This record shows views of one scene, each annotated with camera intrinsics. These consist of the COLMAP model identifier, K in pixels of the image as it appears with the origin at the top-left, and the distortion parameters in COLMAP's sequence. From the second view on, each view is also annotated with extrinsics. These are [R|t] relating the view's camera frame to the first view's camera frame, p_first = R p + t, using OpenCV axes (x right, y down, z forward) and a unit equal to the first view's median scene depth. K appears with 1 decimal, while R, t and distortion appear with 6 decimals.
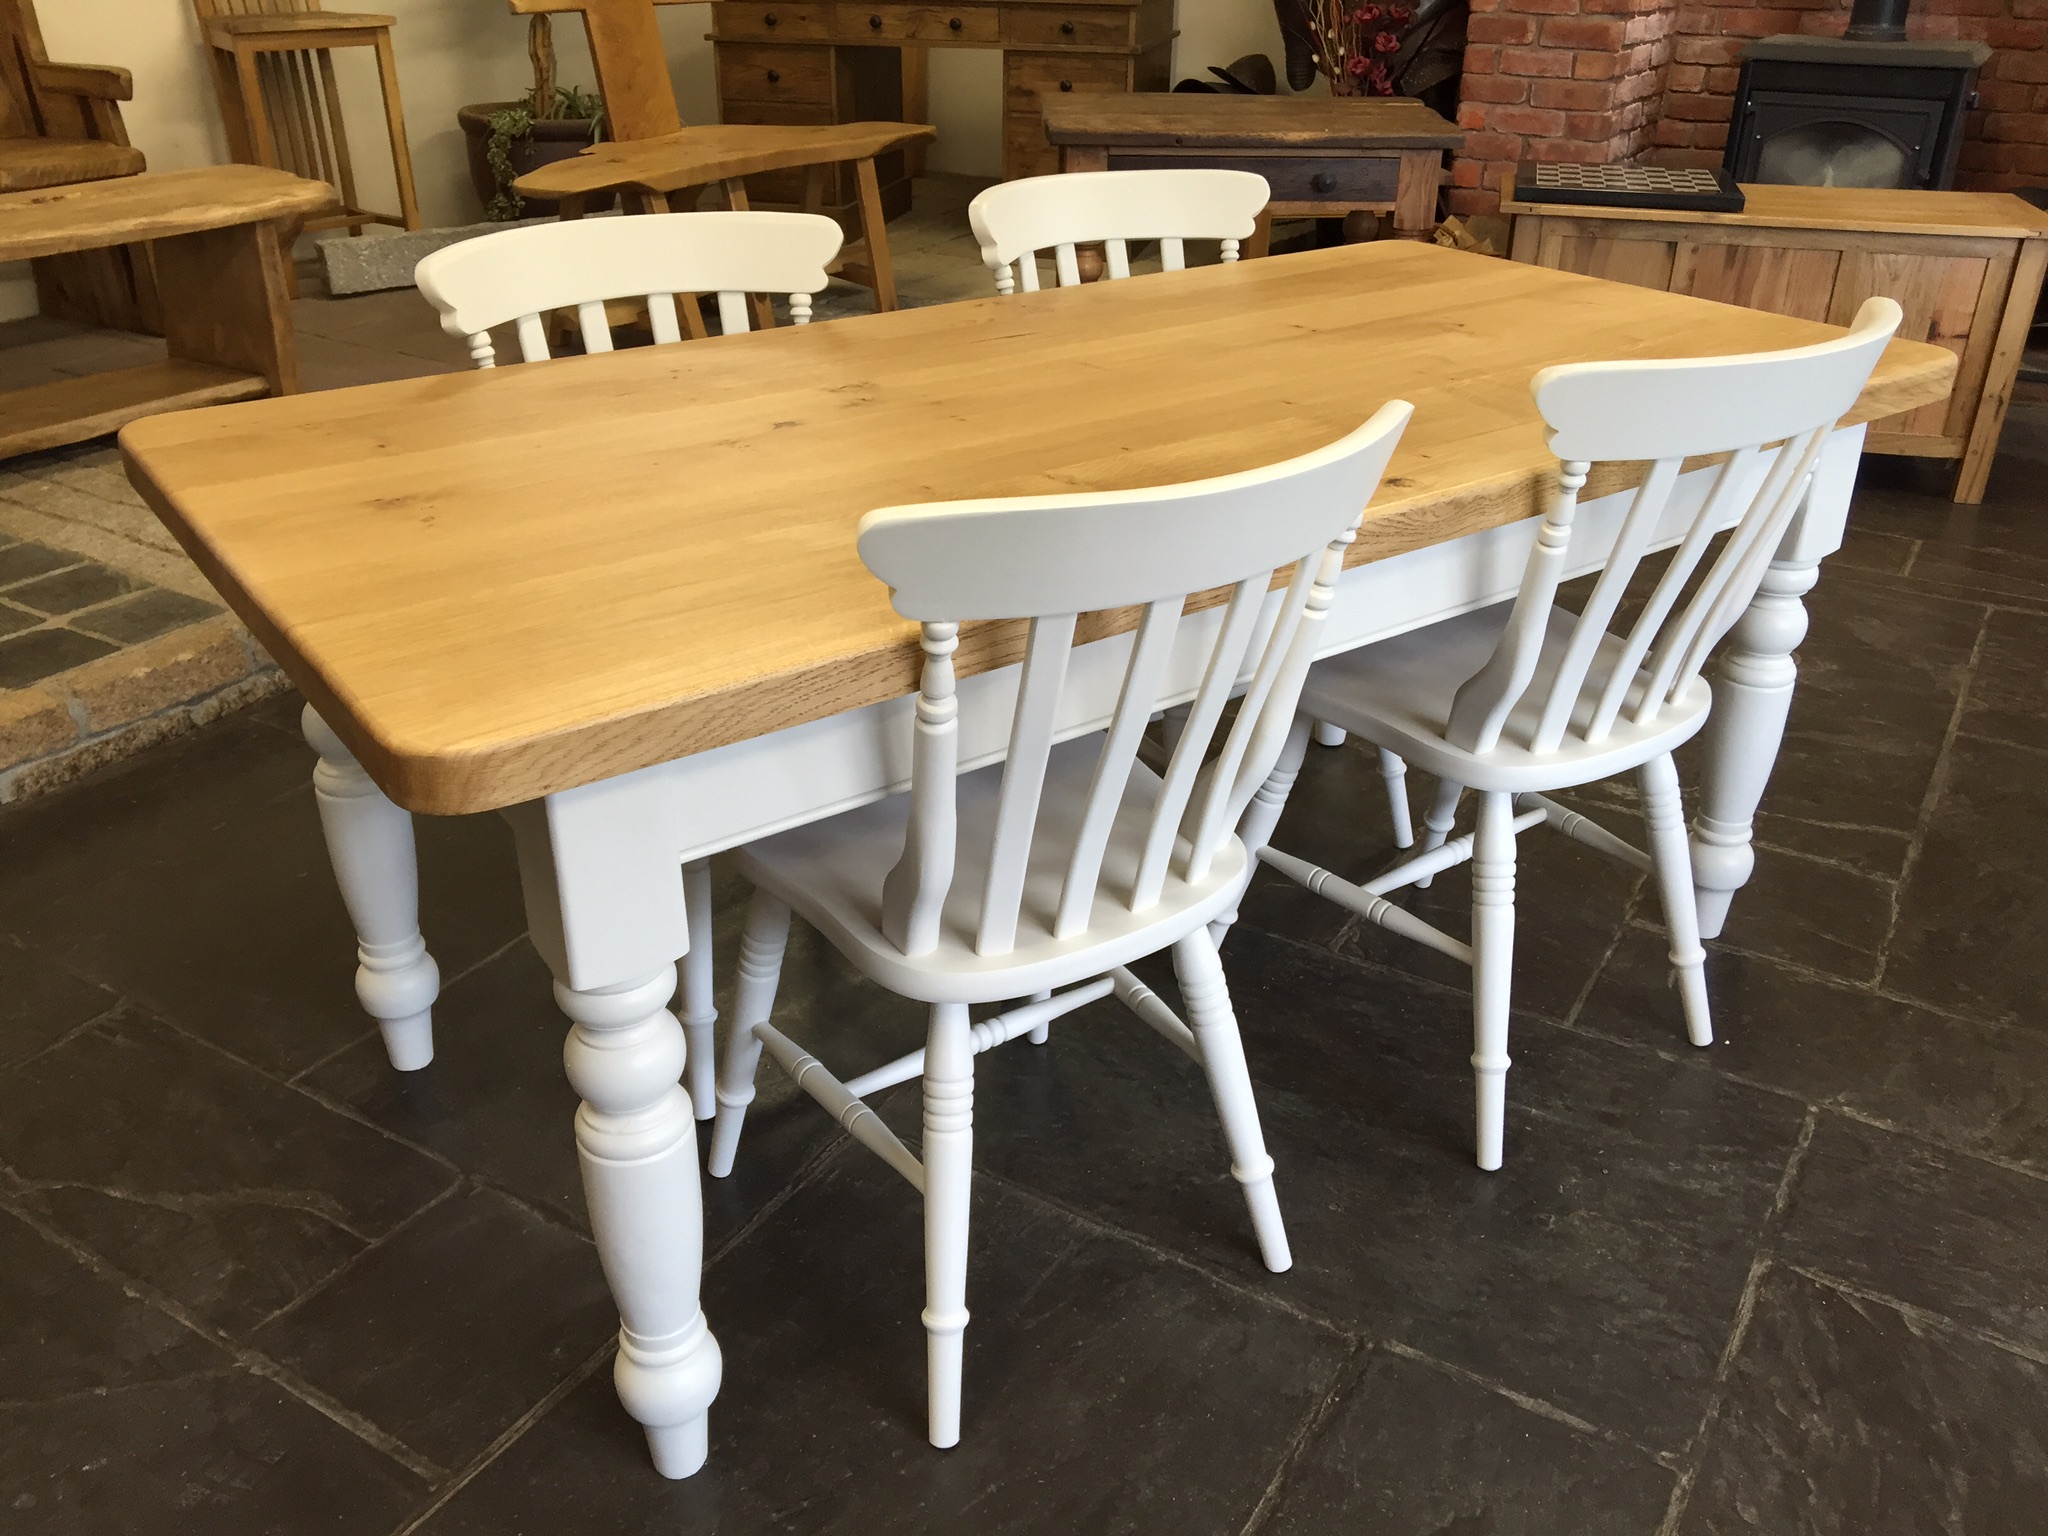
lens RADIAL K [[1710.1, 0, 1025.7], [0, 1710.1, 765.3], [0, 0, 1]] dist [0.024586, -0.017341]
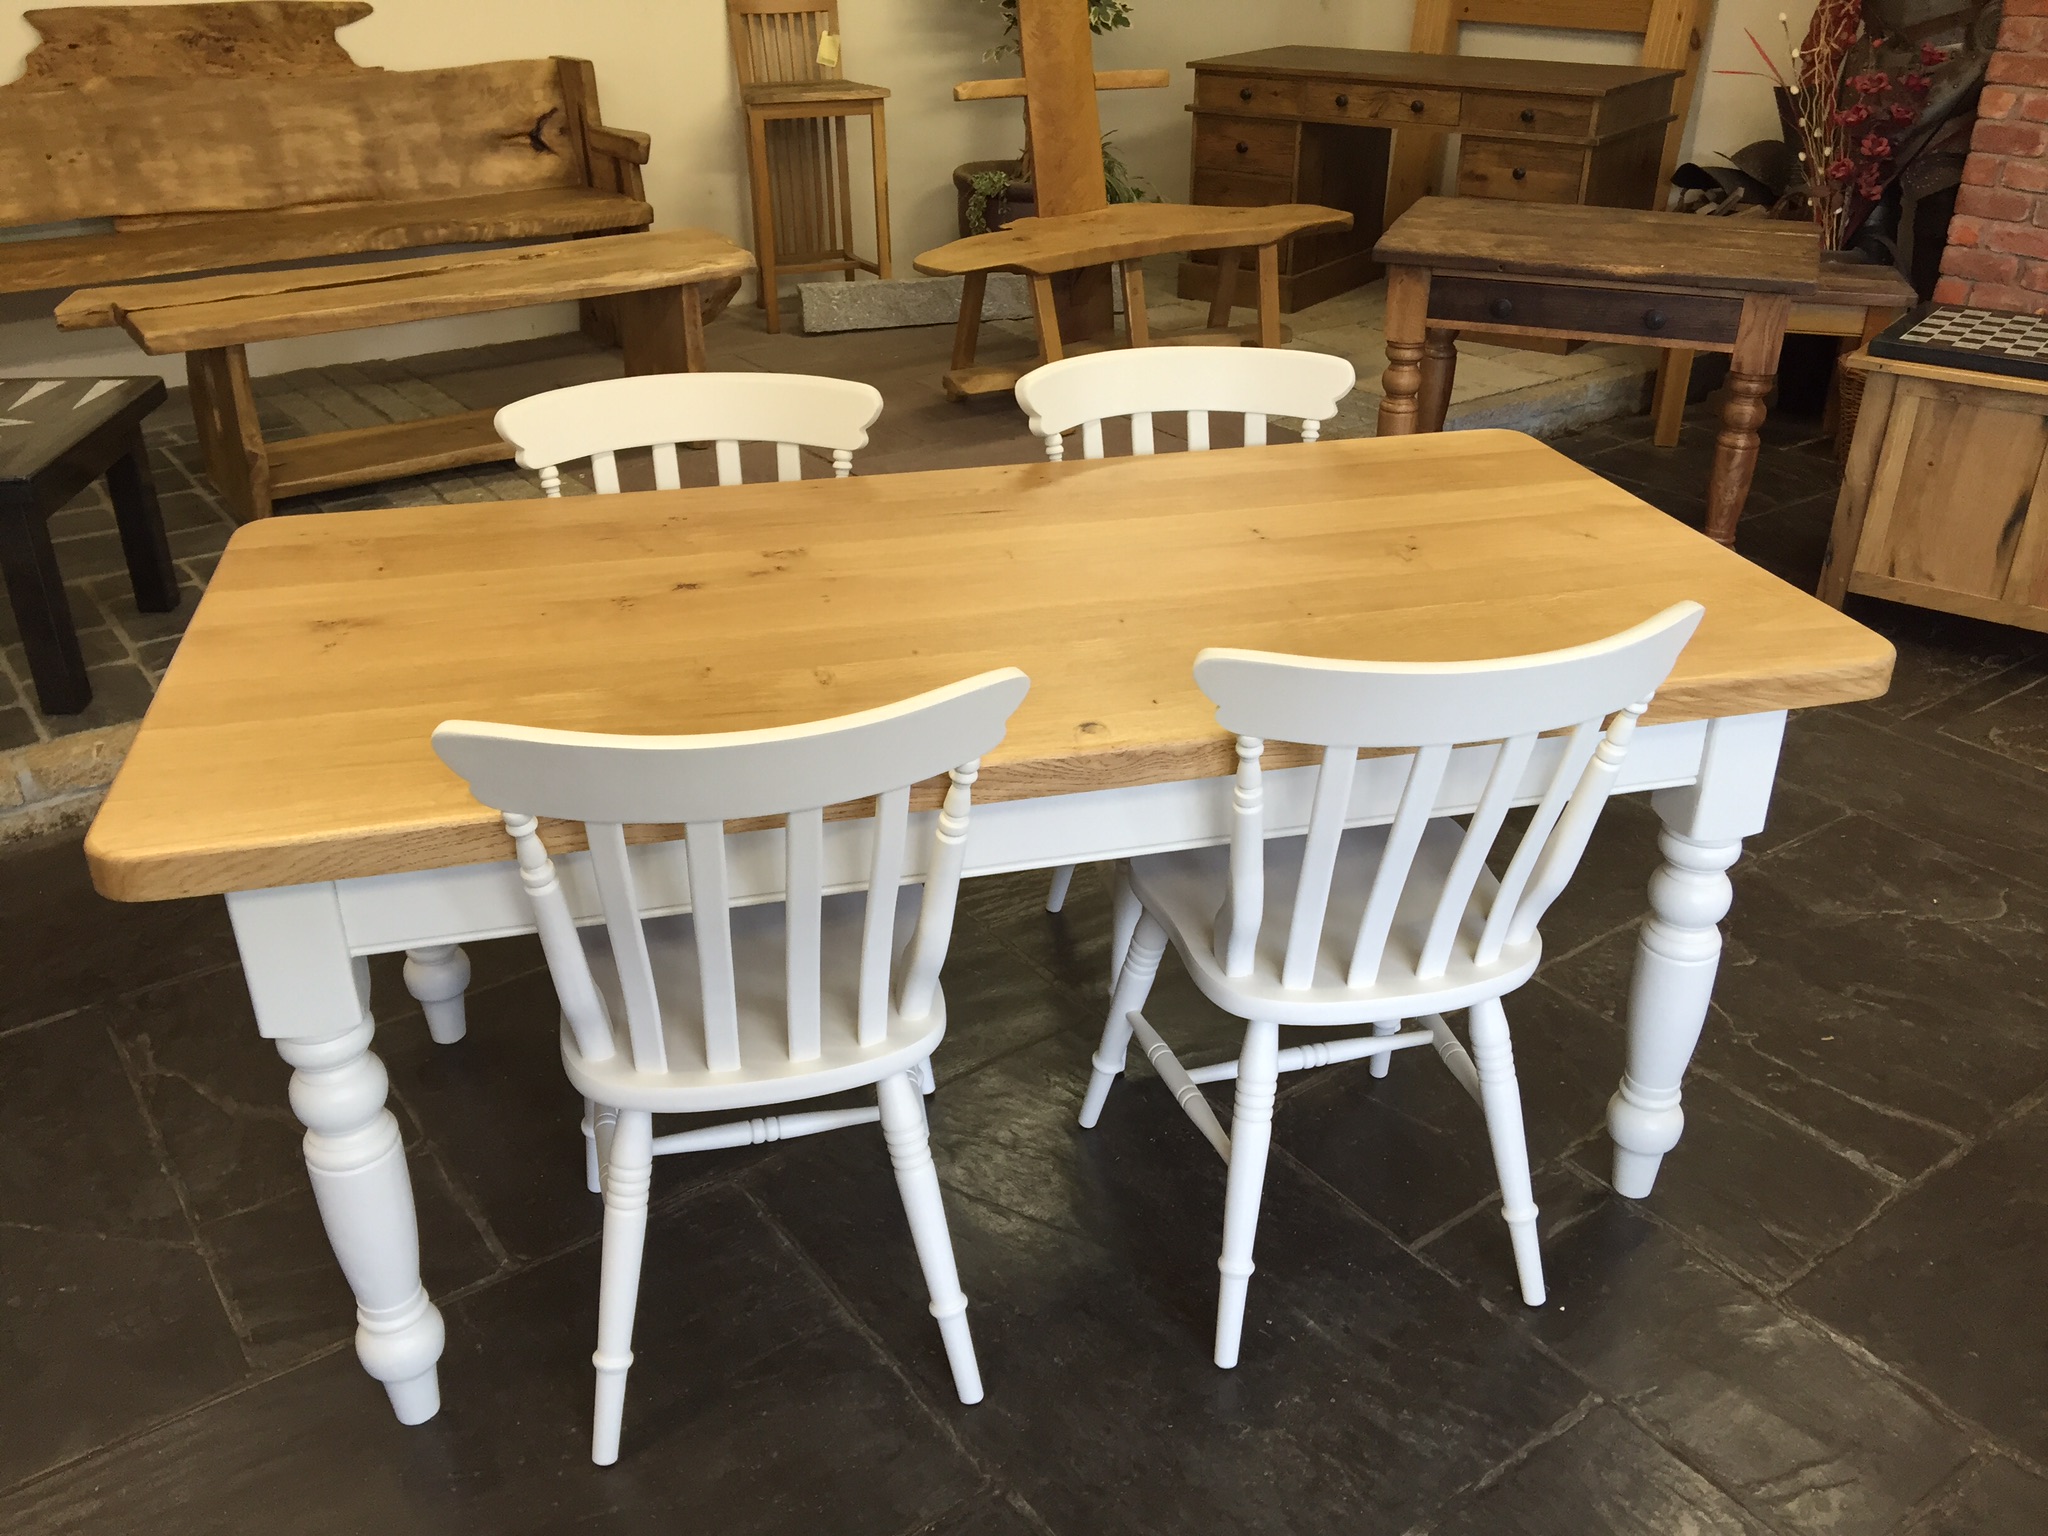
lens RADIAL K [[1710.1, 0, 1010.8], [0, 1710.1, 767.8], [0, 0, 1]] dist [0.024586, -0.017341]
pose [[0.928152, 0.164692, -0.333781, 0.202220], [-0.164654, 0.985936, 0.028618, -0.060943], [0.333800, 0.028396, 0.942216, -0.017204]]
